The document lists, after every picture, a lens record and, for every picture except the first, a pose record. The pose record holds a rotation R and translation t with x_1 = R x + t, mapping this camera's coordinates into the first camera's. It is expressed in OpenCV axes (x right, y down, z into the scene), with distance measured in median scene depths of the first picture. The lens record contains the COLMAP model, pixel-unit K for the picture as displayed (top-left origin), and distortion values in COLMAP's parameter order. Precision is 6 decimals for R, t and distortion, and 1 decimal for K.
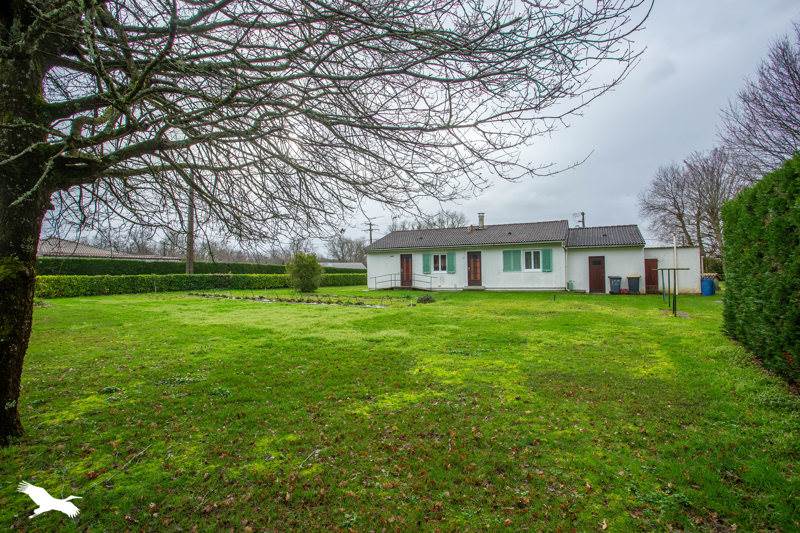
lens RADIAL K [[414.3, 0, 400.0], [0, 414.3, 266.5], [0, 0, 1]] dist [-0.002757, 0.000328]
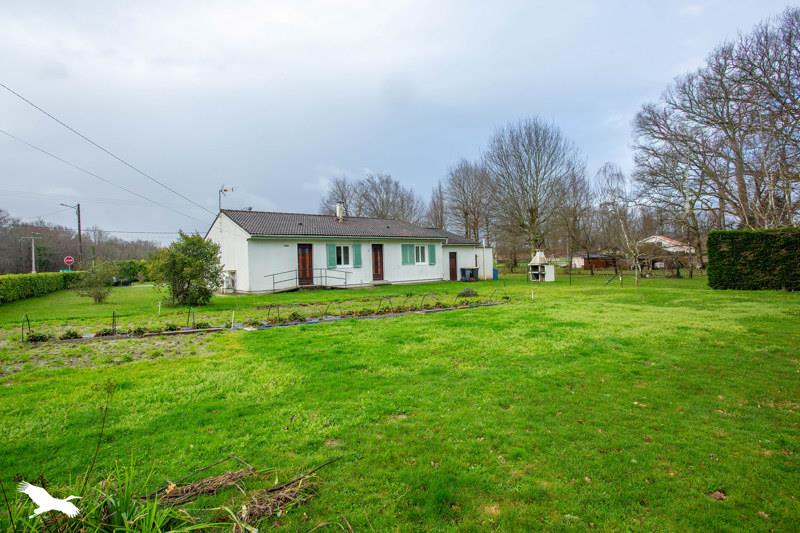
lens RADIAL K [[414.3, 0, 400.0], [0, 414.3, 266.5], [0, 0, 1]] dist [-0.002757, 0.000328]
pose [[0.429759, -0.004613, 0.902932, -0.644677], [0.011121, 0.999938, -0.000184, 0.015747], [-0.902875, 0.010121, 0.429784, 0.552291]]
